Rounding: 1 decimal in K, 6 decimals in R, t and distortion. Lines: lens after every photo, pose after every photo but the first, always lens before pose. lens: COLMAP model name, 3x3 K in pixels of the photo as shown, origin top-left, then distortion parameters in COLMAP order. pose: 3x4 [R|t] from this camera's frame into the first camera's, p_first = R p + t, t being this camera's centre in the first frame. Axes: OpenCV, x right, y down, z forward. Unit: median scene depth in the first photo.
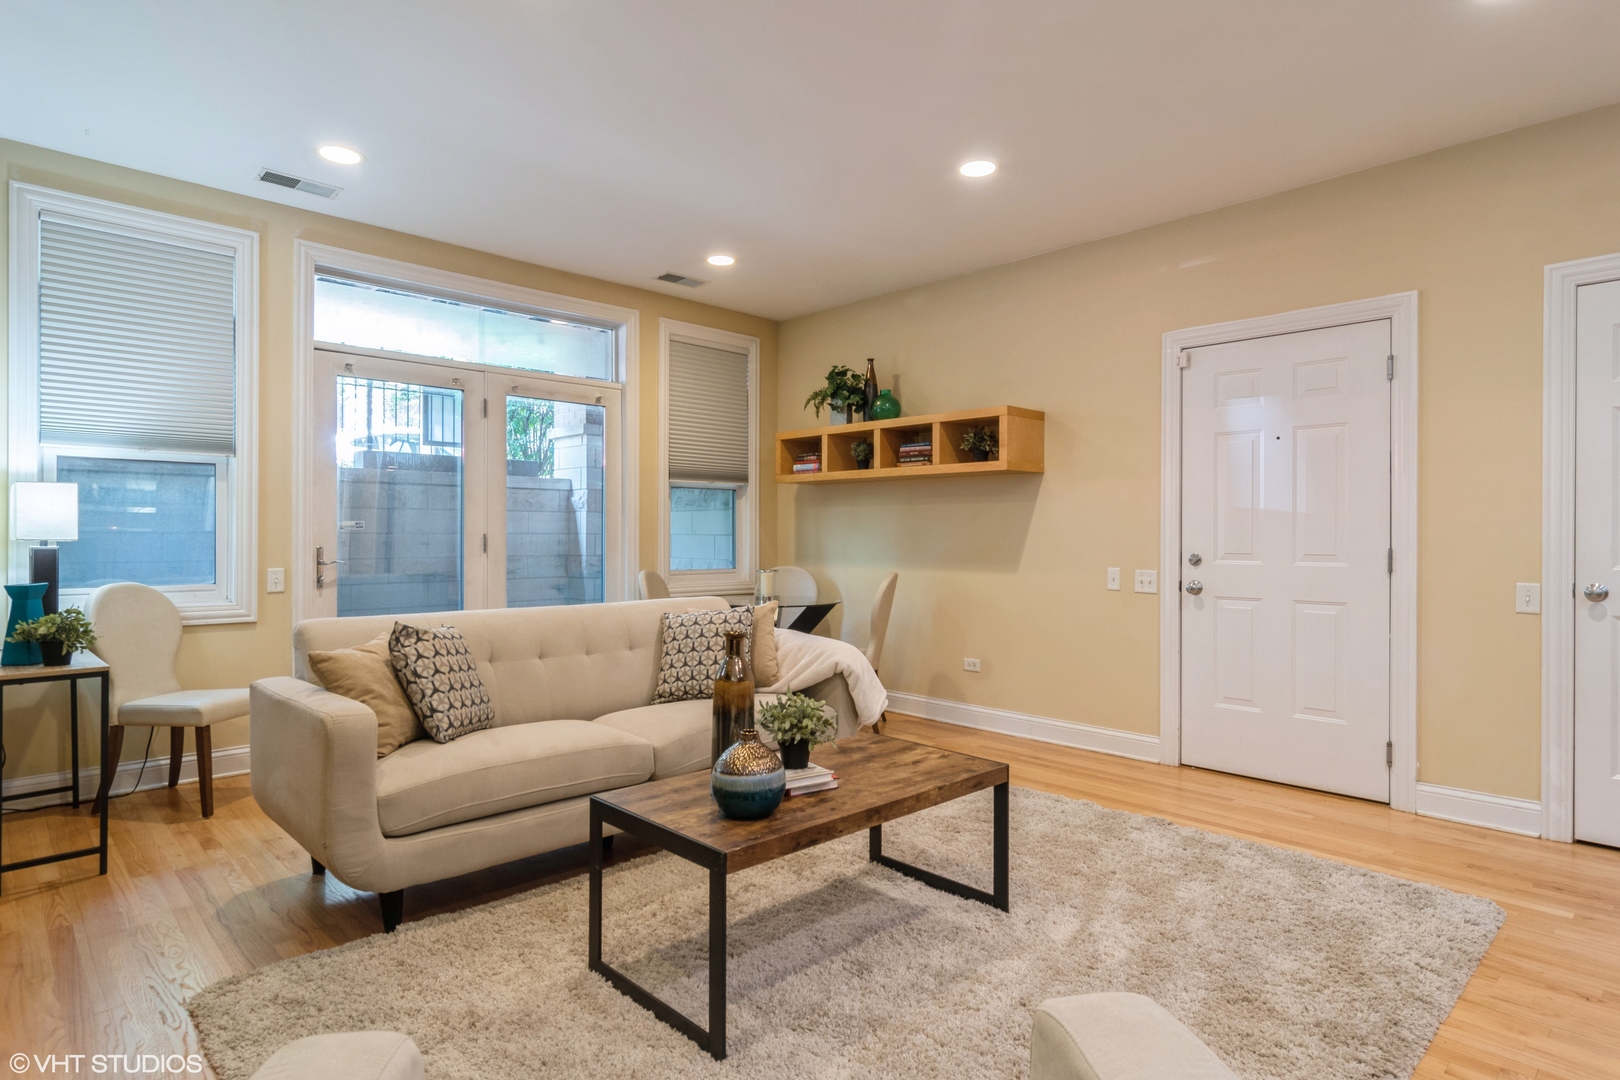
lens RADIAL K [[875.4, 0, 816.5], [0, 875.4, 534.4], [0, 0, 1]] dist [-0.000611, -0.000540]
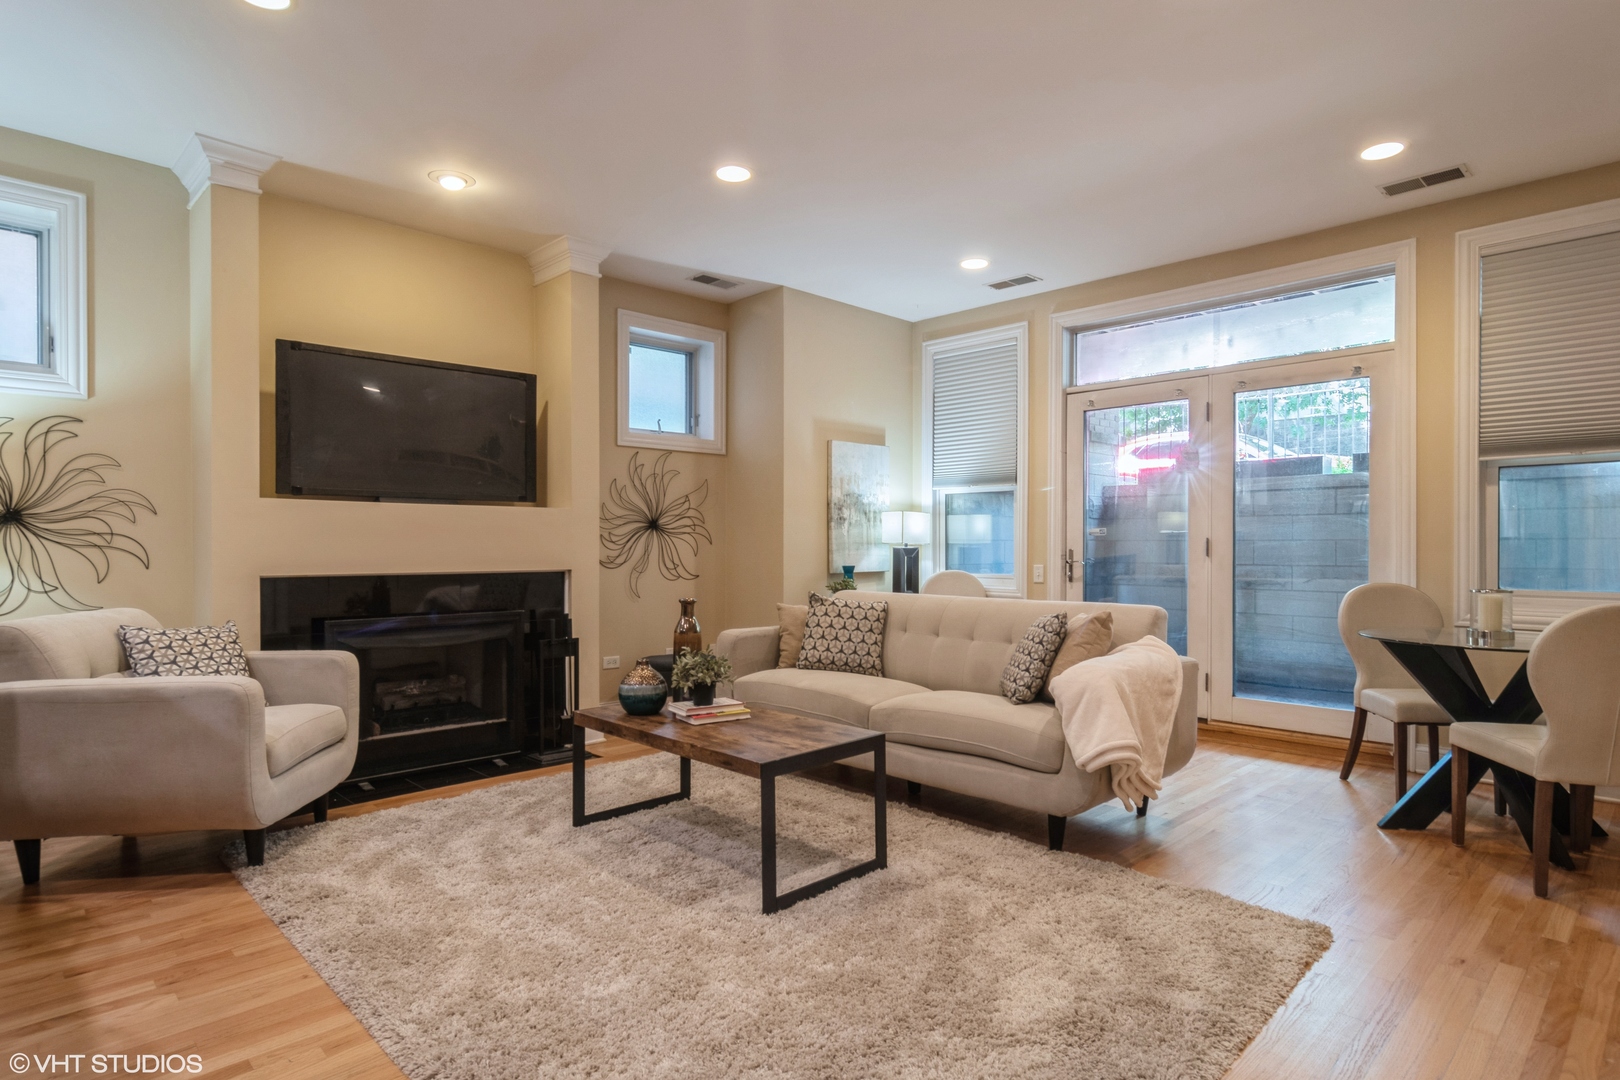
lens RADIAL K [[875.4, 0, 809.1], [0, 875.4, 551.1], [0, 0, 1]] dist [-0.000611, -0.000540]
pose [[0.017932, 0.000868, -0.999839, 0.623018], [0.000851, 0.999999, 0.000883, 0.014038], [0.999839, -0.000867, 0.017931, 0.537088]]
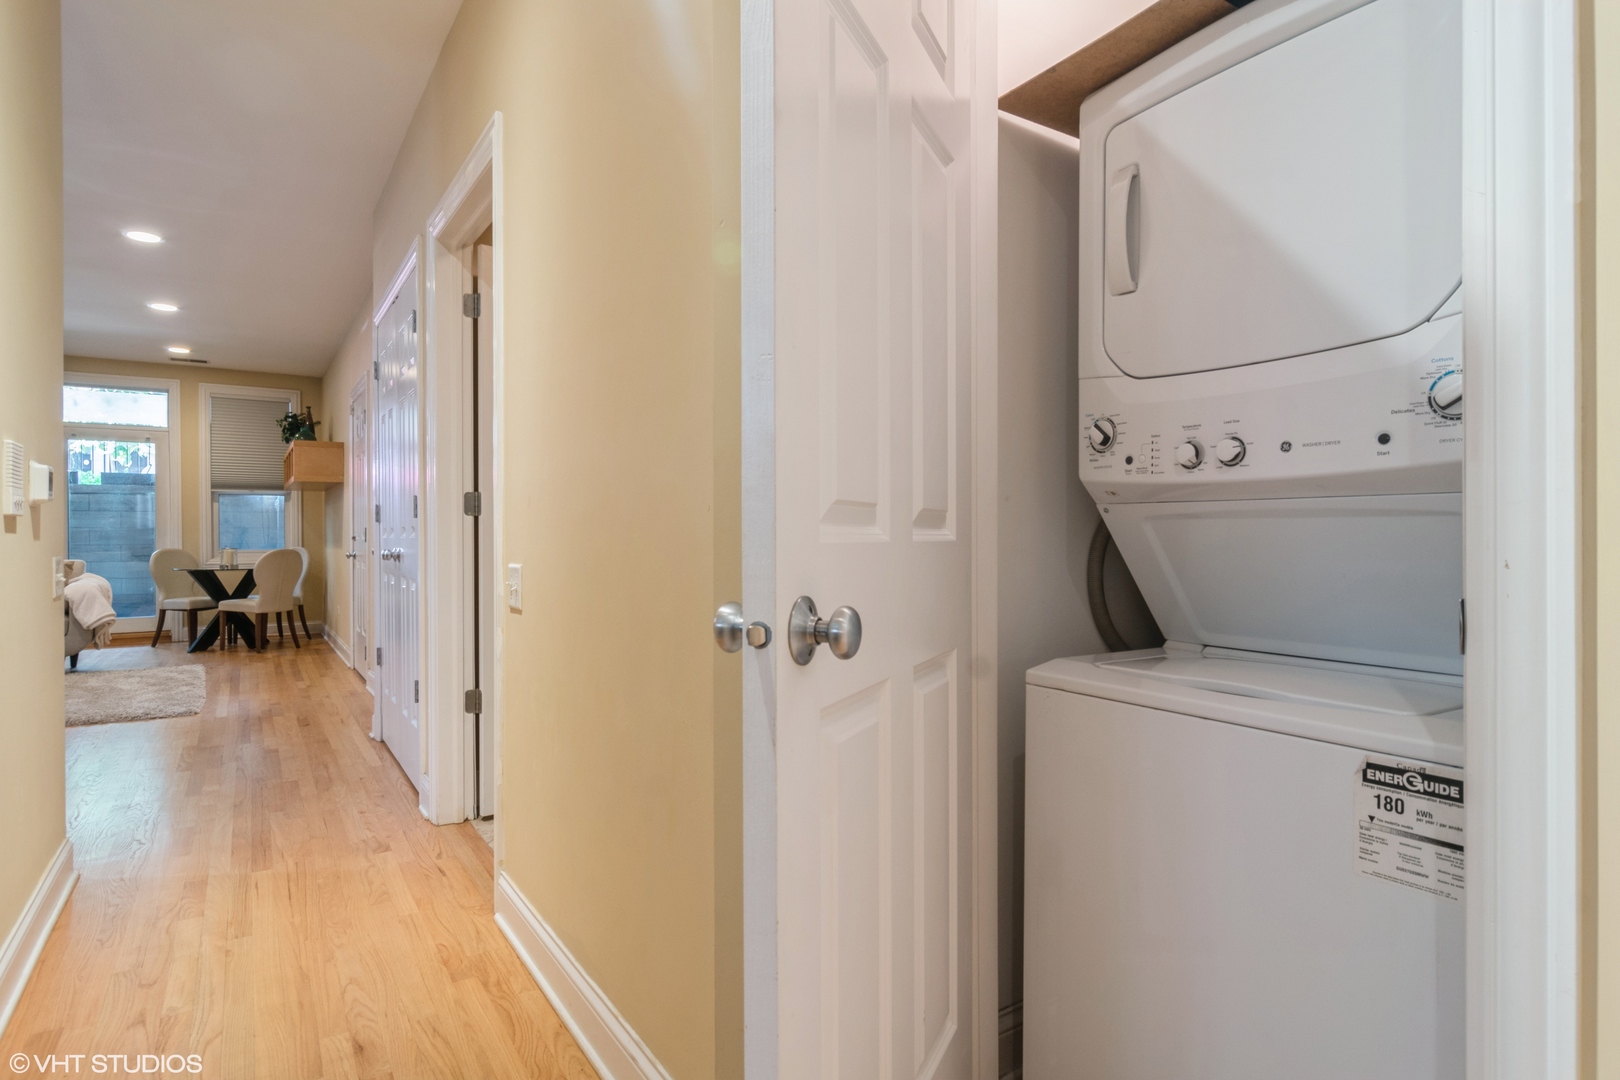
lens RADIAL K [[875.4, 0, 808.6], [0, 875.4, 536.9], [0, 0, 1]] dist [-0.000611, -0.000540]
pose [[0.984514, -0.007914, -0.175129, 1.330318], [0.008332, 0.999964, 0.001652, 0.031271], [0.175110, -0.003085, 0.984544, -0.371748]]
